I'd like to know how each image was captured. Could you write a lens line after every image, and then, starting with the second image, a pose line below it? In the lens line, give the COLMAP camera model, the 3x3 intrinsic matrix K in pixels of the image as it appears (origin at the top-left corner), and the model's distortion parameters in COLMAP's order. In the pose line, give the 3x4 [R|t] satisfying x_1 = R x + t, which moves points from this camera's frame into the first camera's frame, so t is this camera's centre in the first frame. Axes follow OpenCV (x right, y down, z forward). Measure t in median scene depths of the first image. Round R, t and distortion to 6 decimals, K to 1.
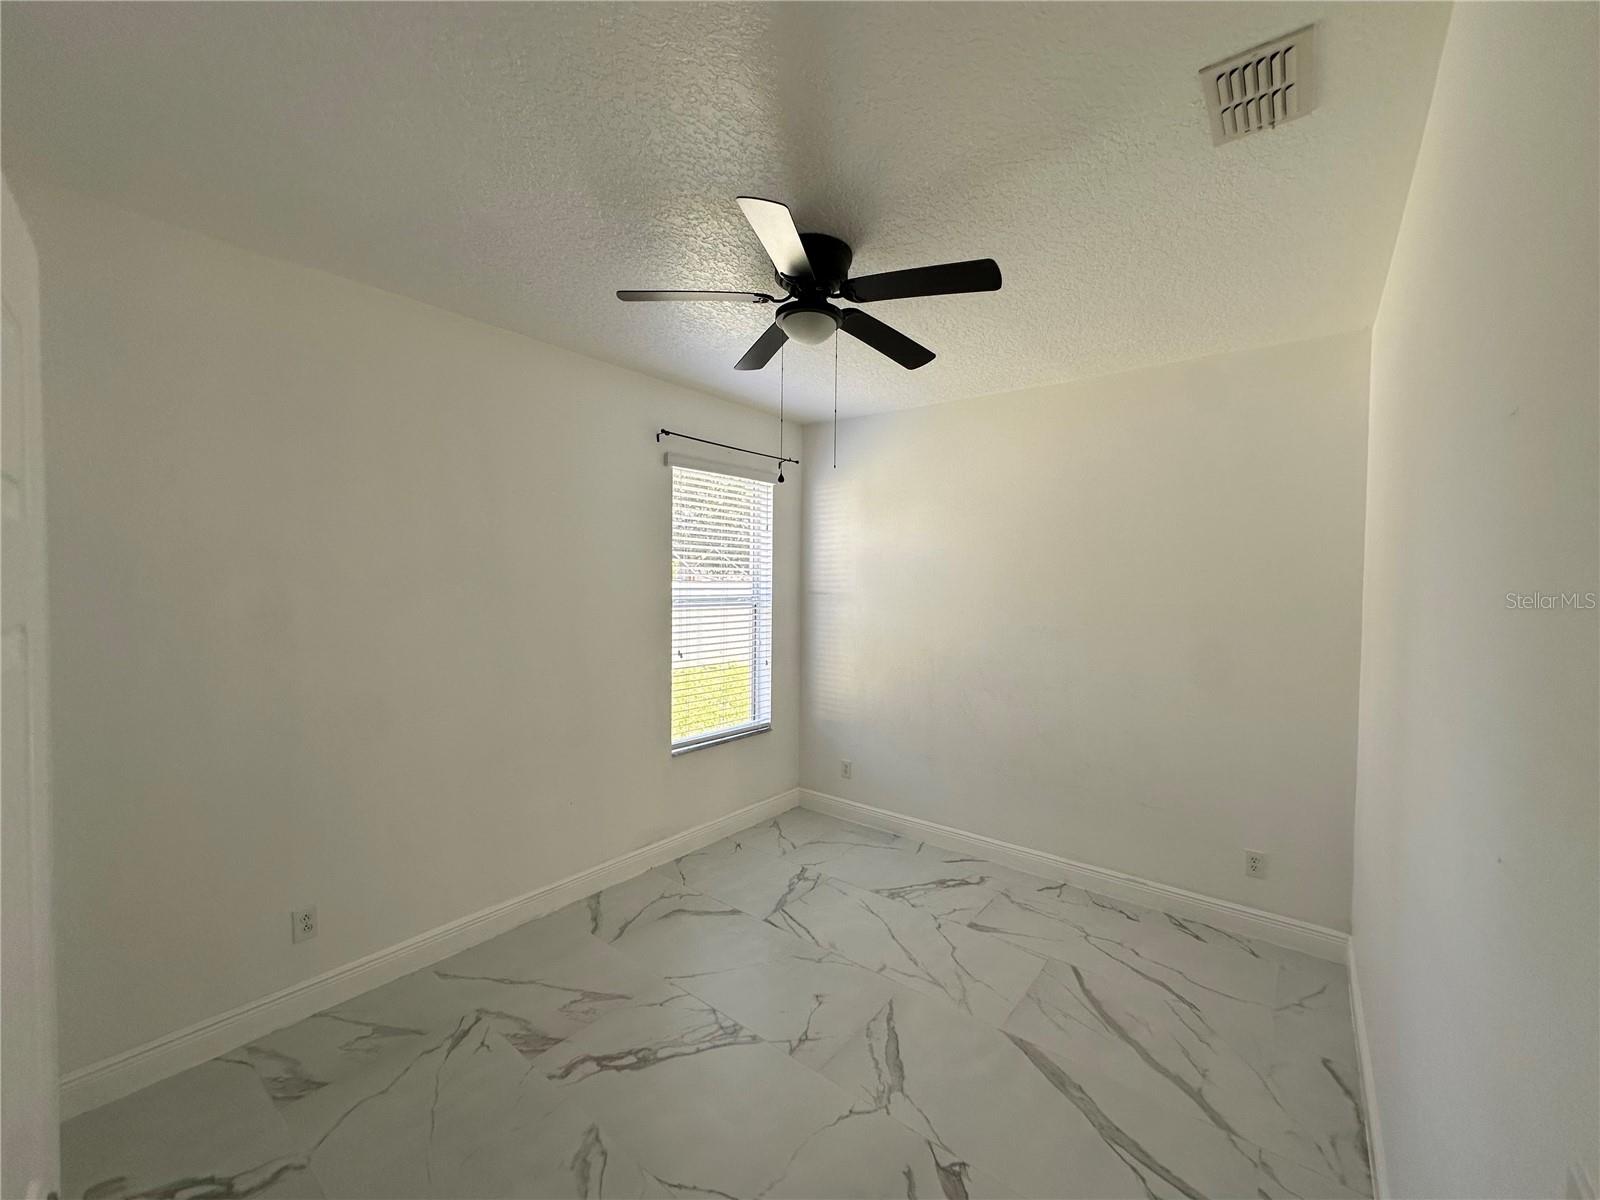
lens RADIAL K [[638.8, 0, 800.0], [0, 638.8, 600.0], [0, 0, 1]] dist [-0.002770, 0.000540]
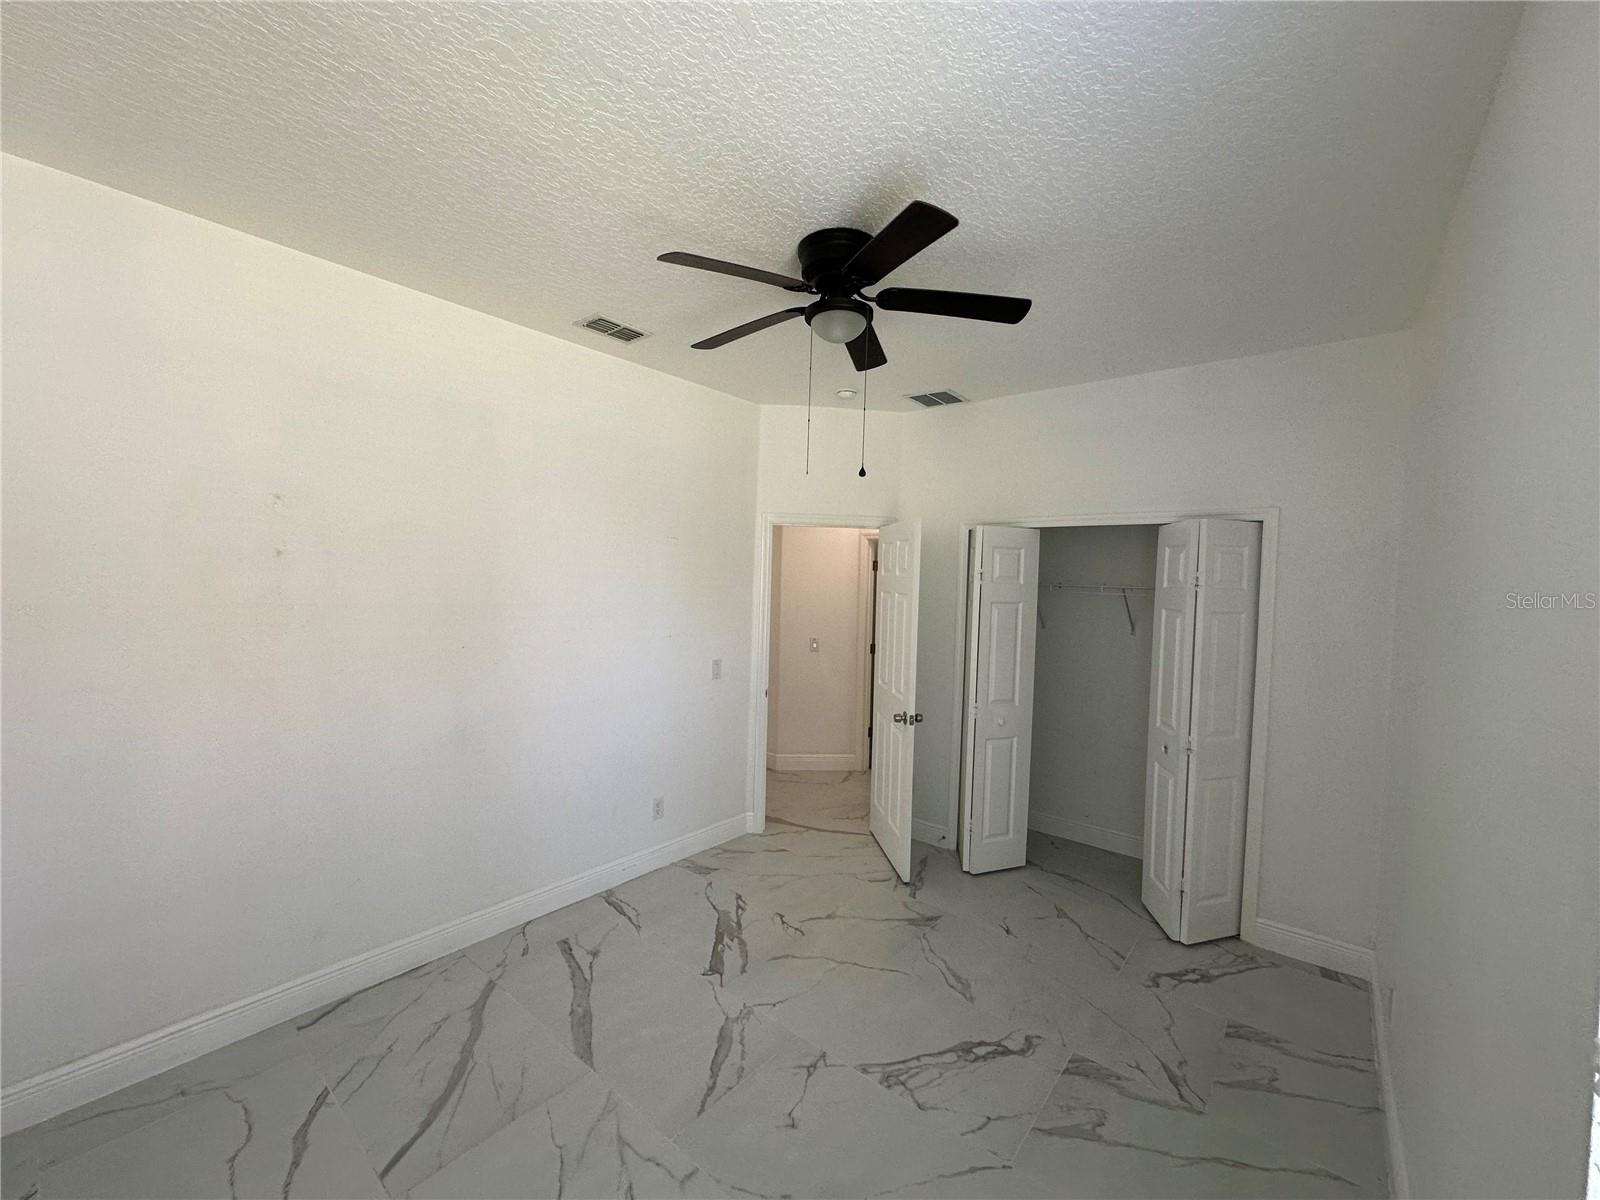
lens RADIAL K [[638.8, 0, 800.0], [0, 638.8, 600.0], [0, 0, 1]] dist [-0.002770, 0.000540]
pose [[-0.998891, -0.042671, 0.019905, 0.034404], [-0.041355, 0.997194, 0.062407, -0.060385], [-0.022512, 0.061515, -0.997852, 1.937659]]
